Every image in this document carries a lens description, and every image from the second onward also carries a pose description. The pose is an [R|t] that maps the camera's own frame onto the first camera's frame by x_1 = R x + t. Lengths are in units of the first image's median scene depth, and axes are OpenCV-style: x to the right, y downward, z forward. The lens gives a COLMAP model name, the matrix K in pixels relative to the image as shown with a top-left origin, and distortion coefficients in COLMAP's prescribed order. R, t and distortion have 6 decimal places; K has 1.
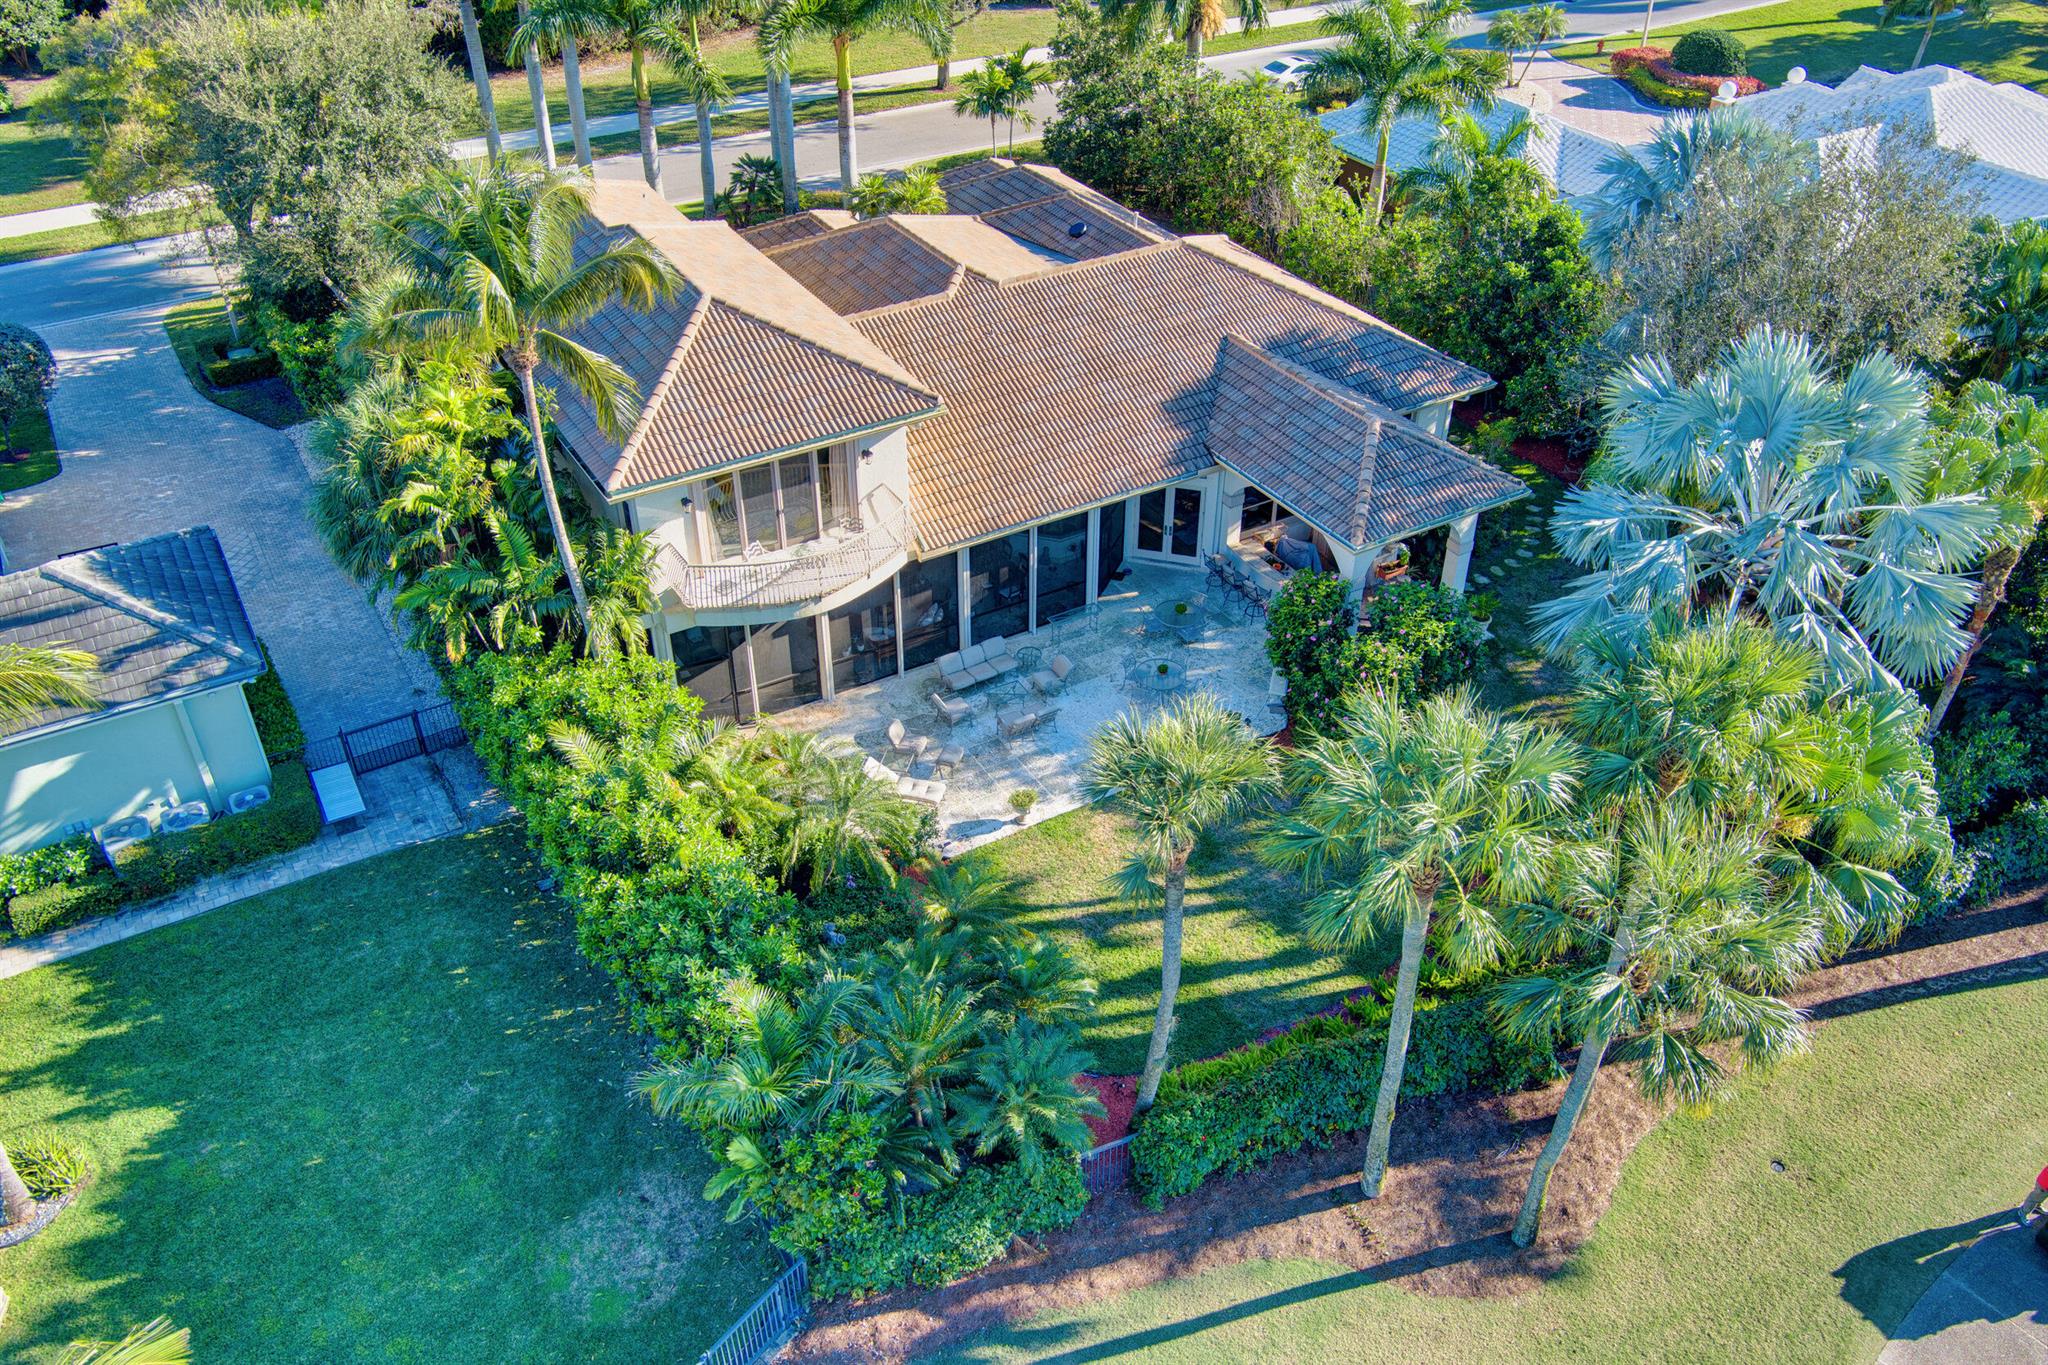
lens RADIAL K [[1660.1, 0, 1024.0], [0, 1660.1, 682.5], [0, 0, 1]] dist [-0.039680, 0.060182]
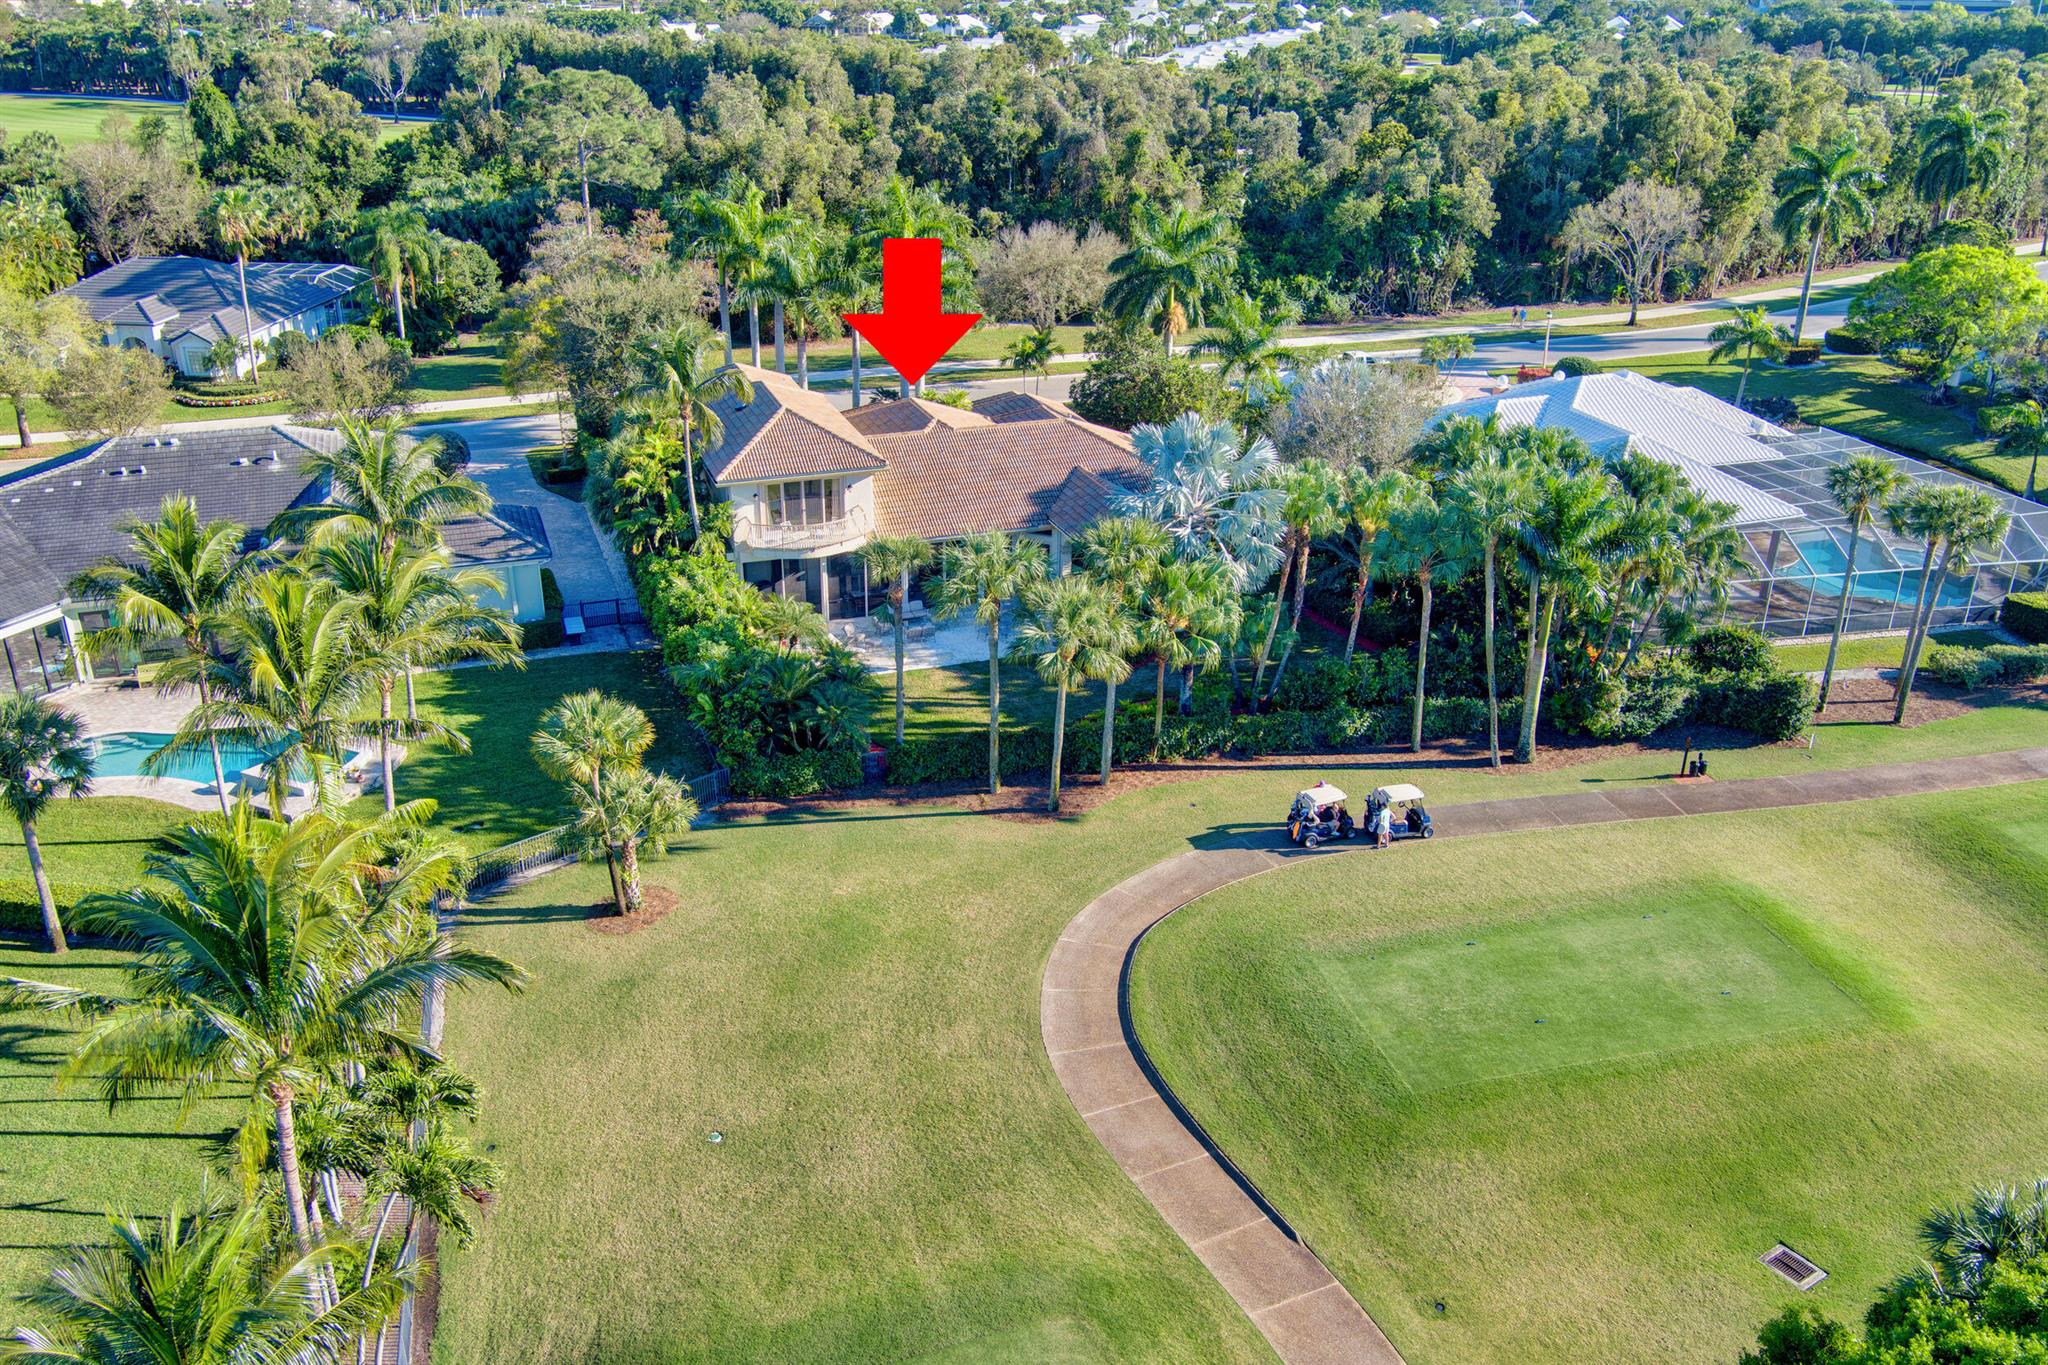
lens RADIAL K [[1660.1, 0, 1024.0], [0, 1660.1, 682.5], [0, 0, 1]] dist [-0.039680, 0.060182]
pose [[0.982680, 0.086116, -0.164087, 0.473170], [-0.117307, 0.974542, -0.191069, 0.462973], [0.143455, 0.207008, 0.967764, -0.885860]]
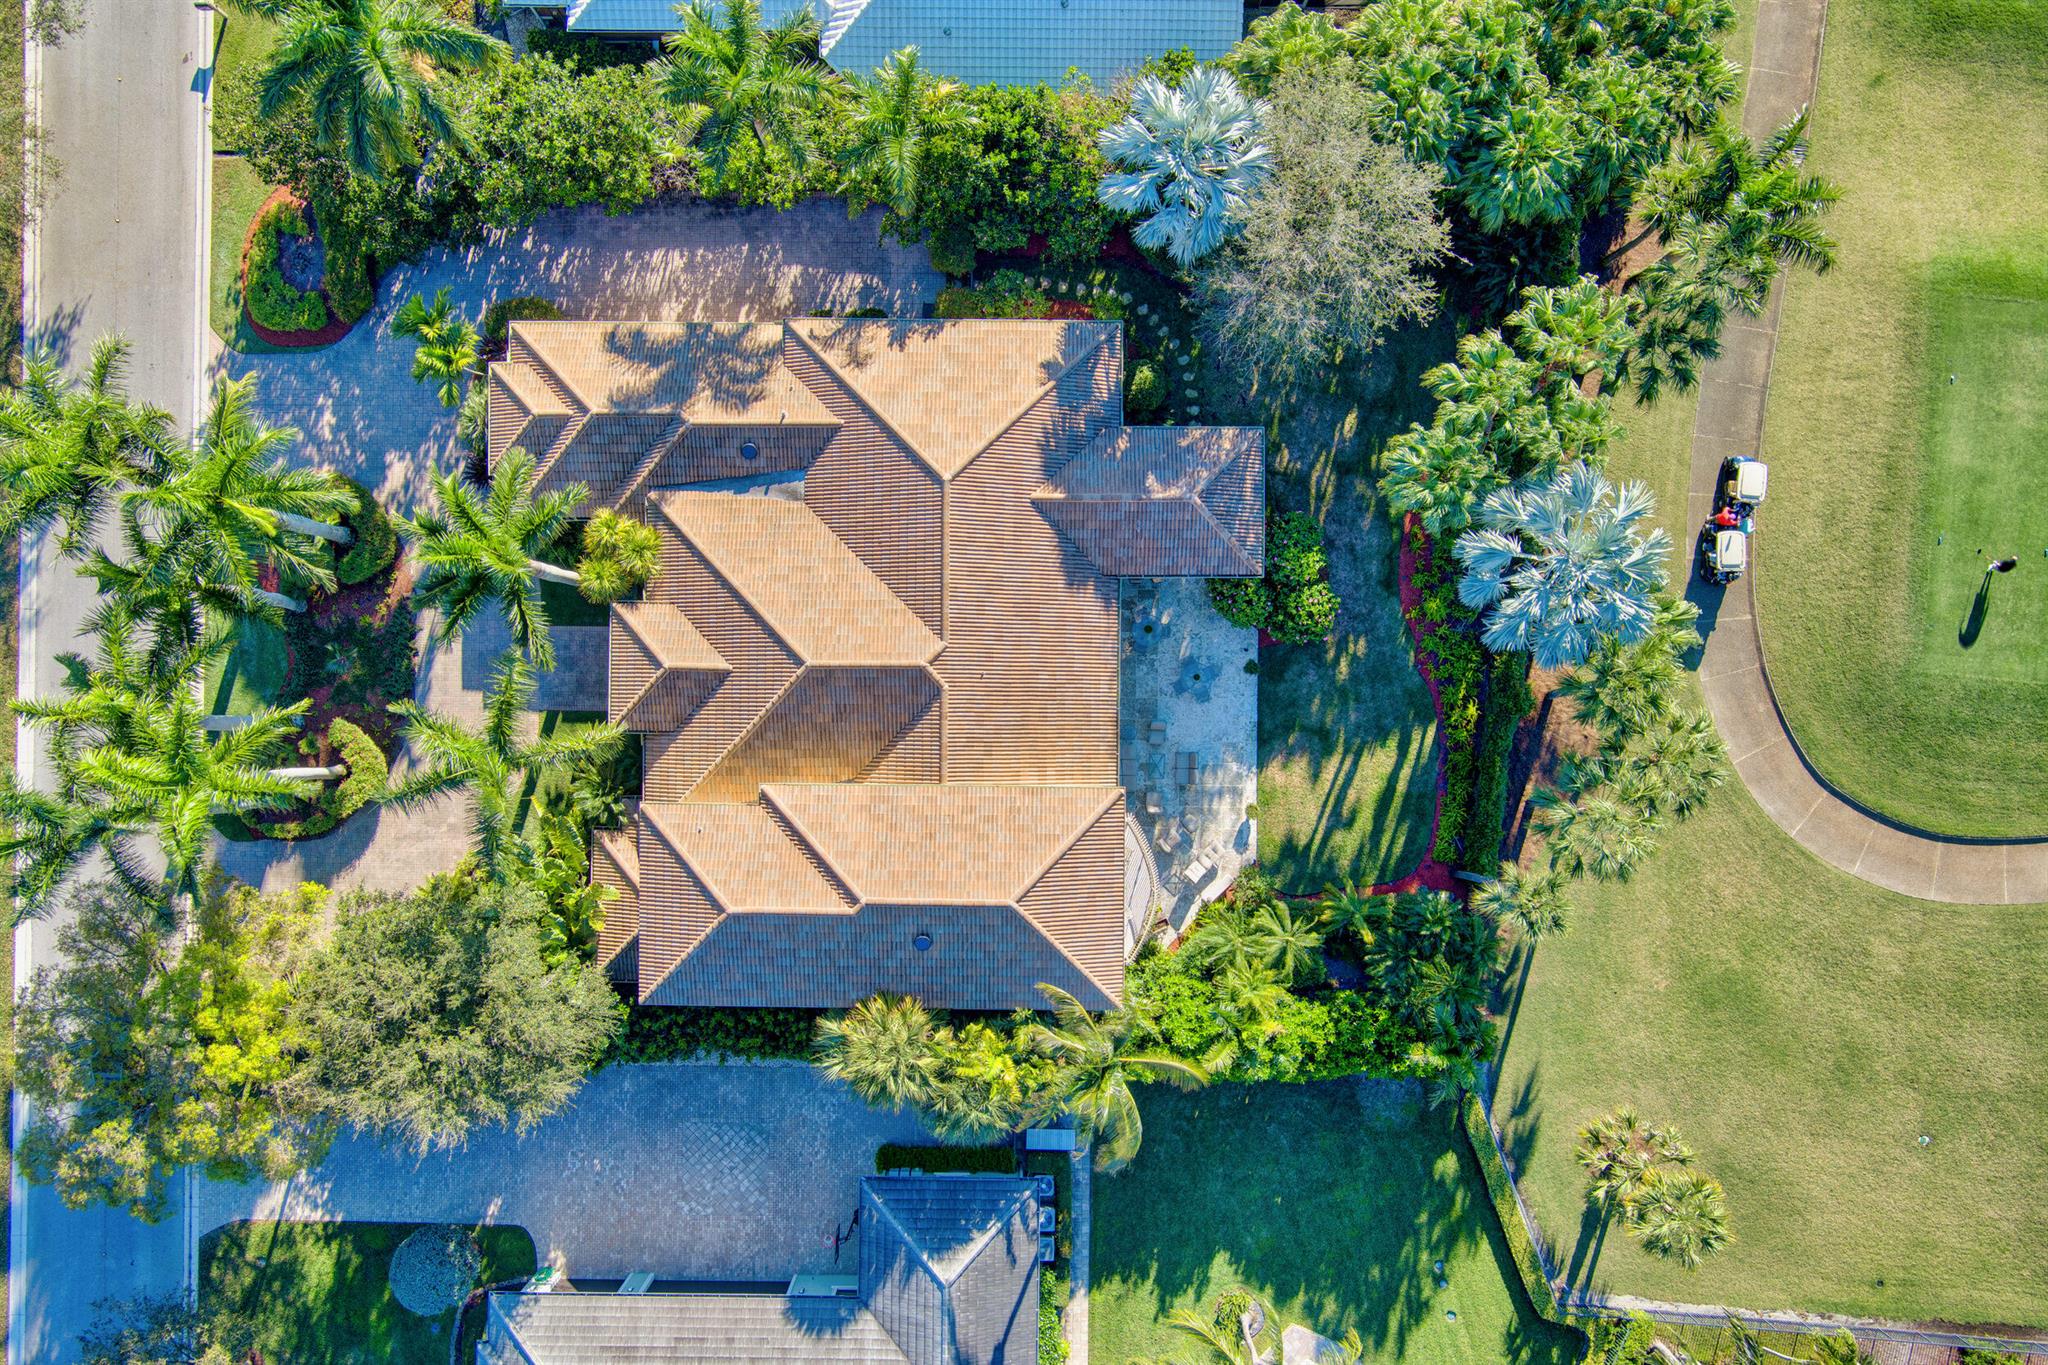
lens RADIAL K [[1660.1, 0, 1024.0], [0, 1660.1, 682.5], [0, 0, 1]] dist [-0.039680, 0.060182]
pose [[0.513059, -0.858340, 0.004844, -0.015647], [0.509619, 0.309148, 0.802942, -1.545790], [-0.690694, -0.409488, 0.596038, 0.162909]]
